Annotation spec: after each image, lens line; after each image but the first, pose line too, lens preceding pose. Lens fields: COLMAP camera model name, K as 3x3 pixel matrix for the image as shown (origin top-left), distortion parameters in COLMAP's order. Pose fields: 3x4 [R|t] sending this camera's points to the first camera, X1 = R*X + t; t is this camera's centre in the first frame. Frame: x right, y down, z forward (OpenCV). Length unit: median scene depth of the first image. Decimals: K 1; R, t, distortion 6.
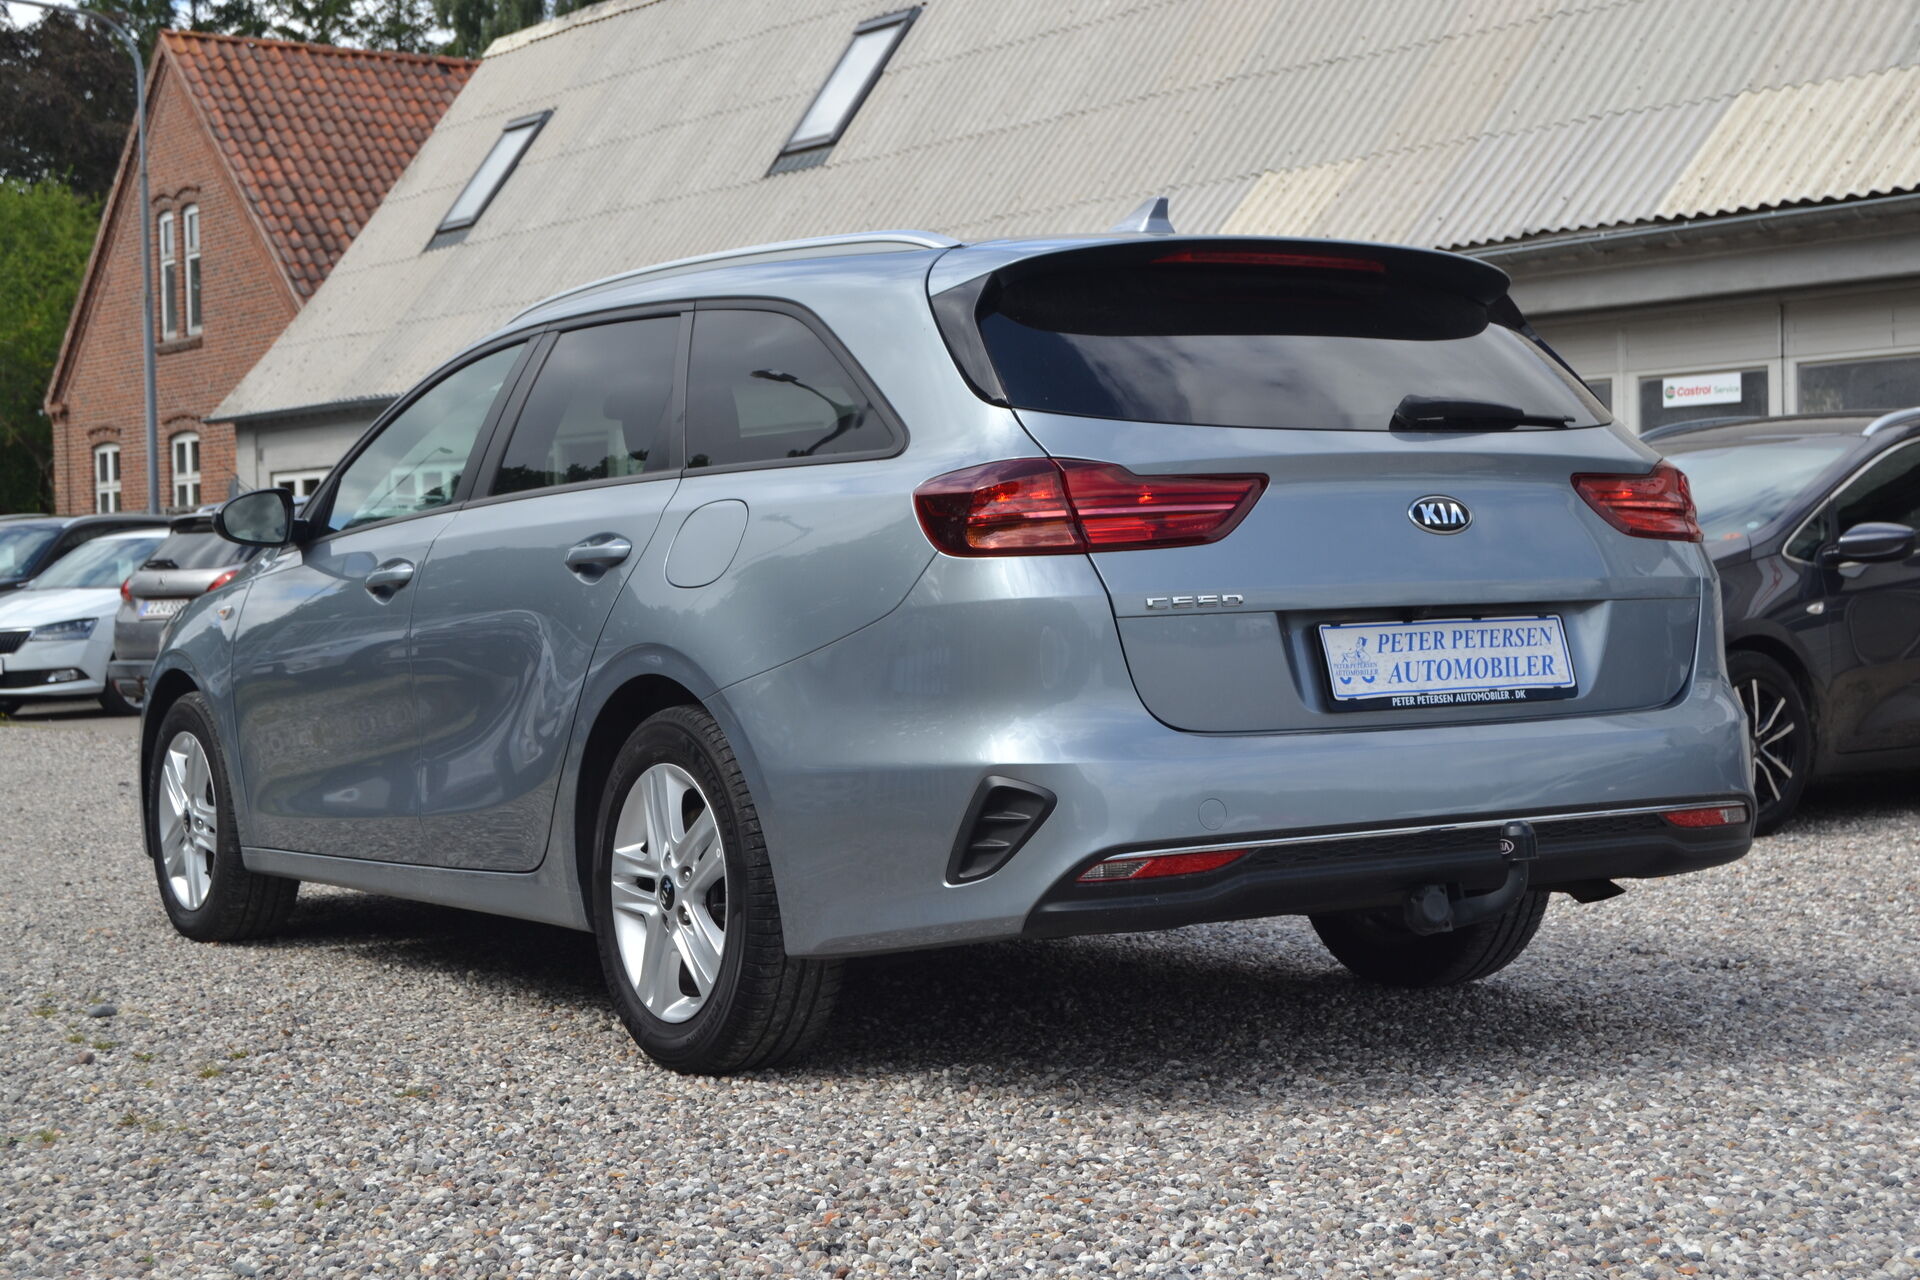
lens RADIAL K [[2998.1, 0, 960.0], [0, 2998.1, 640.0], [0, 0, 1]] dist [-0.047700, -0.050526]
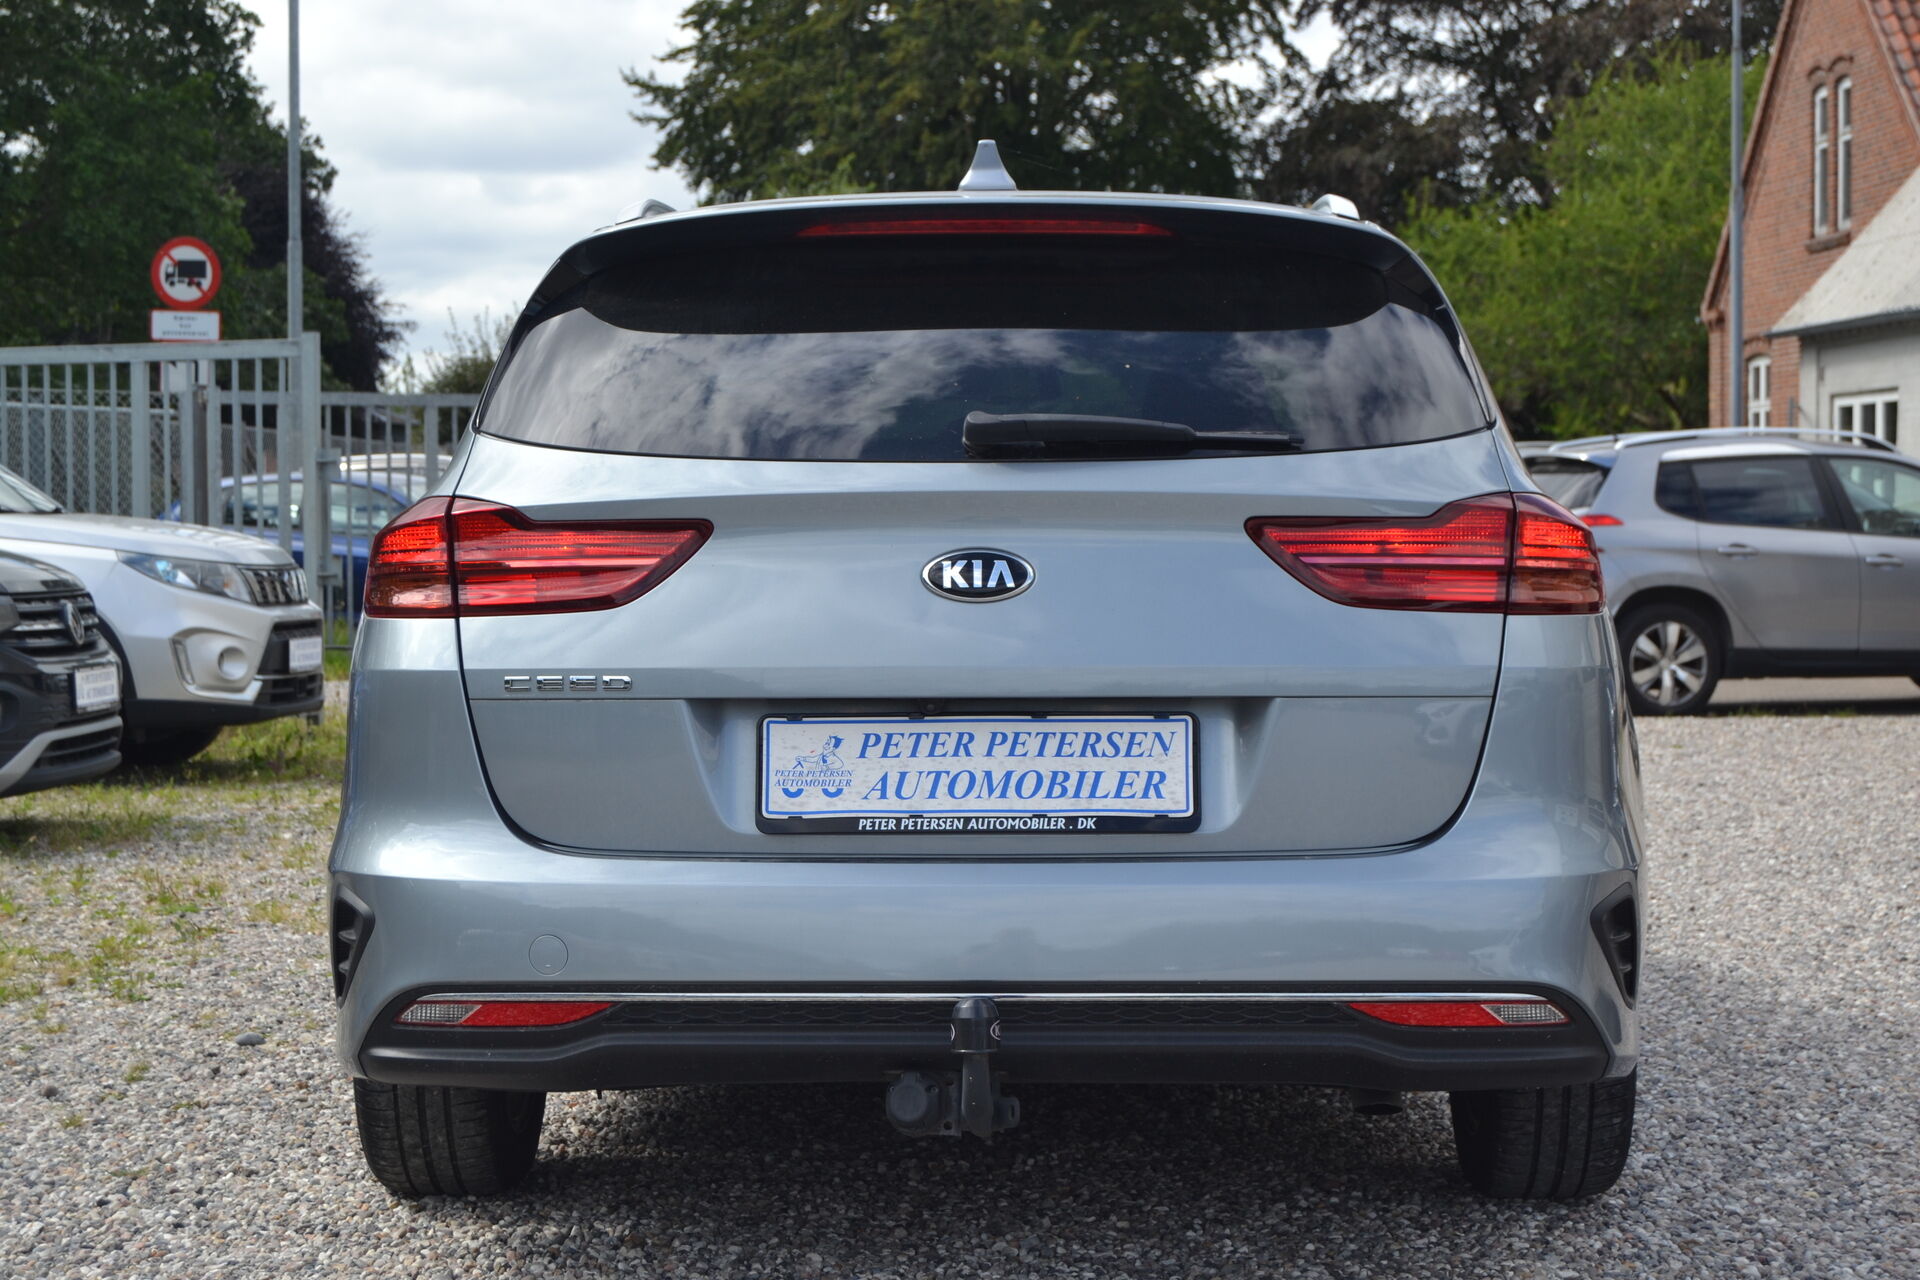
lens RADIAL K [[3440.7, 0, 960.0], [0, 3440.7, 640.0], [0, 0, 1]] dist [-0.009808, -0.227955]
pose [[0.834437, 0.039368, -0.549695, 0.103246], [-0.027700, 0.999181, 0.029510, -0.008391], [0.550406, -0.009397, 0.834844, 0.047090]]
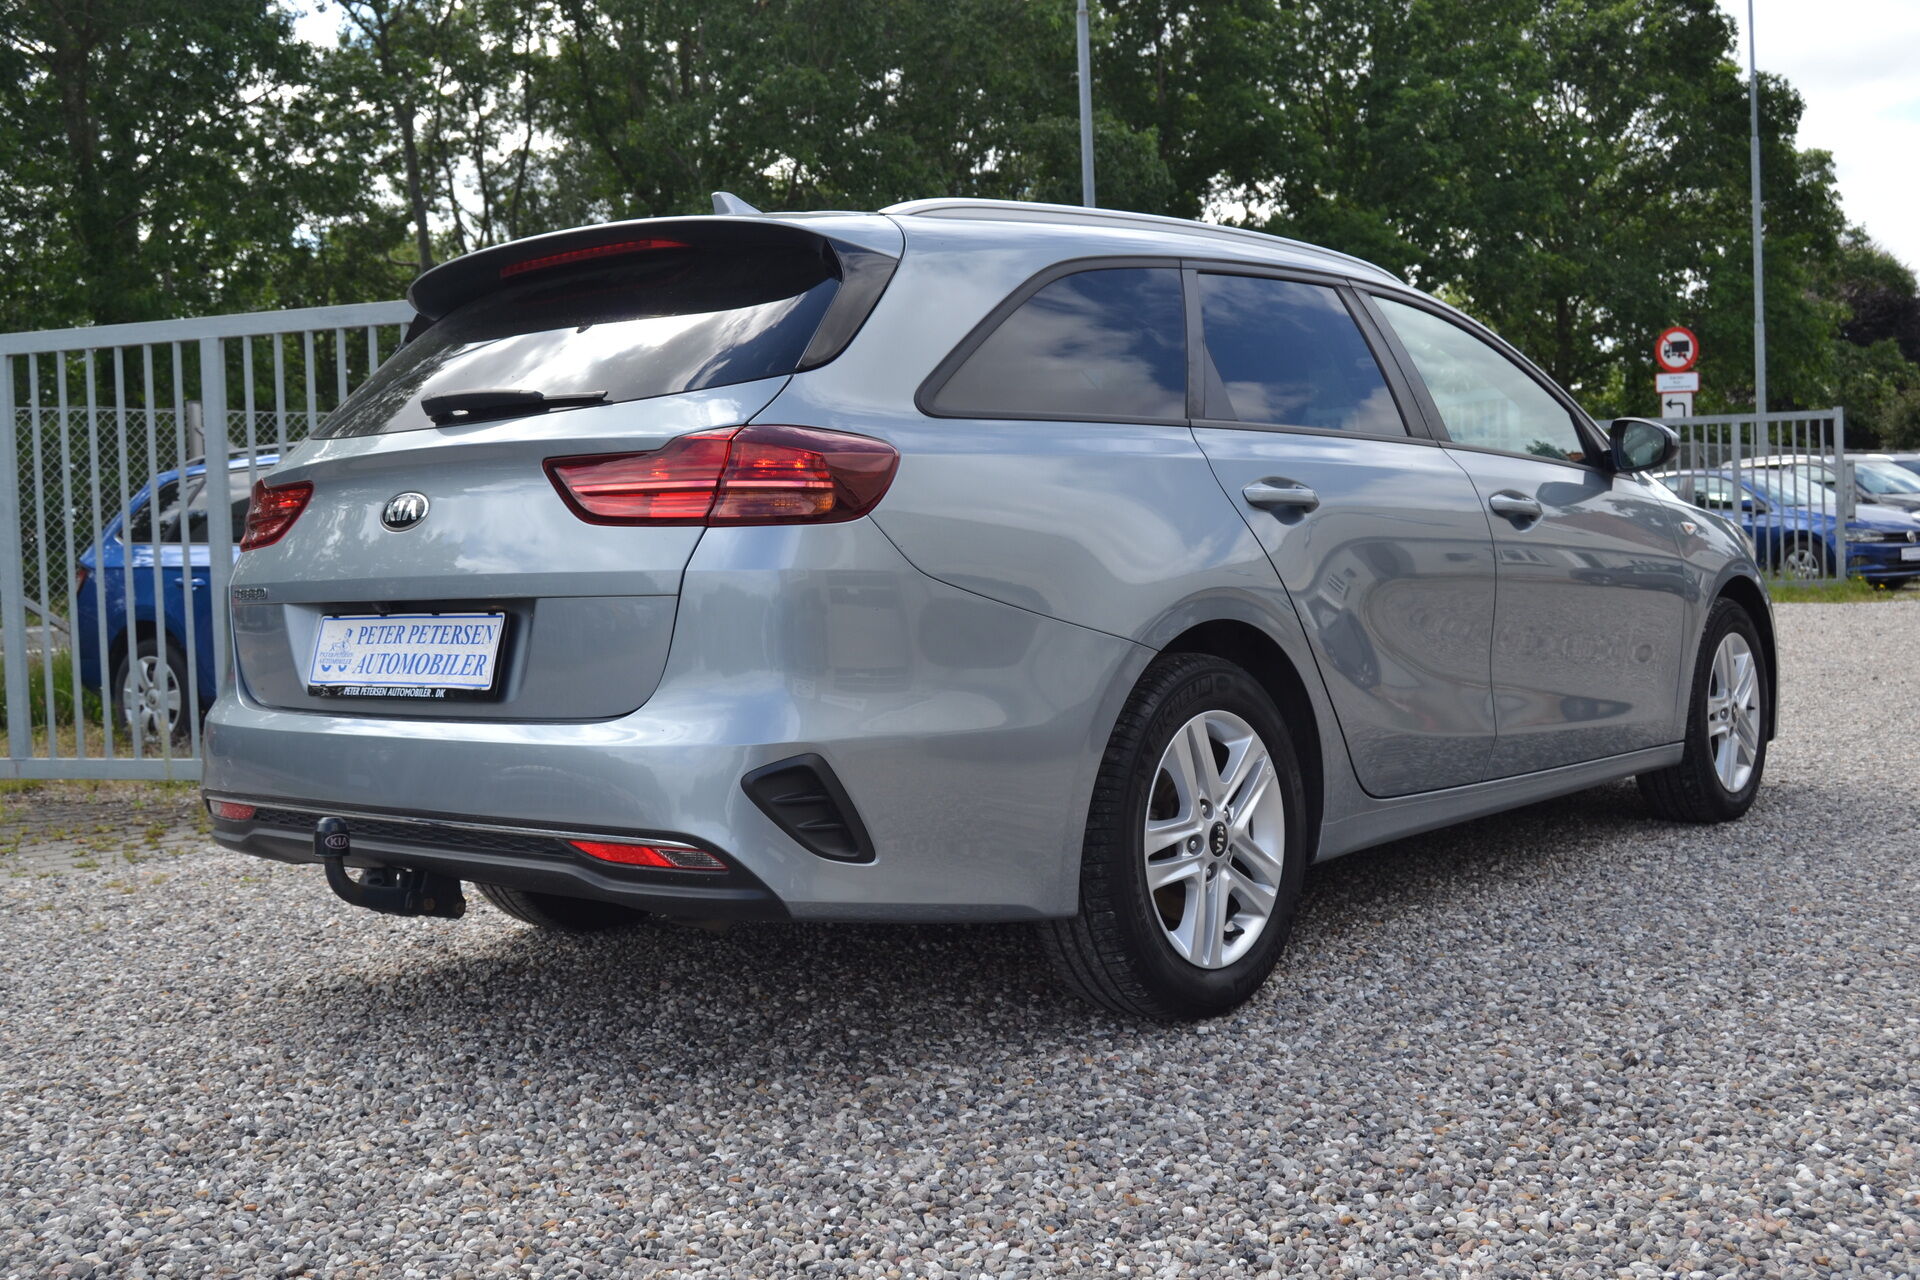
lens RADIAL K [[1986.7, 0, 906.4], [0, 1986.7, 633.3], [0, 0, 1]] dist [-0.015682, -0.014728]
pose [[0.287508, 0.055331, -0.956179, 0.141650], [0.015002, 0.997947, 0.062259, -0.006601], [0.957661, -0.032245, 0.286088, 0.159805]]
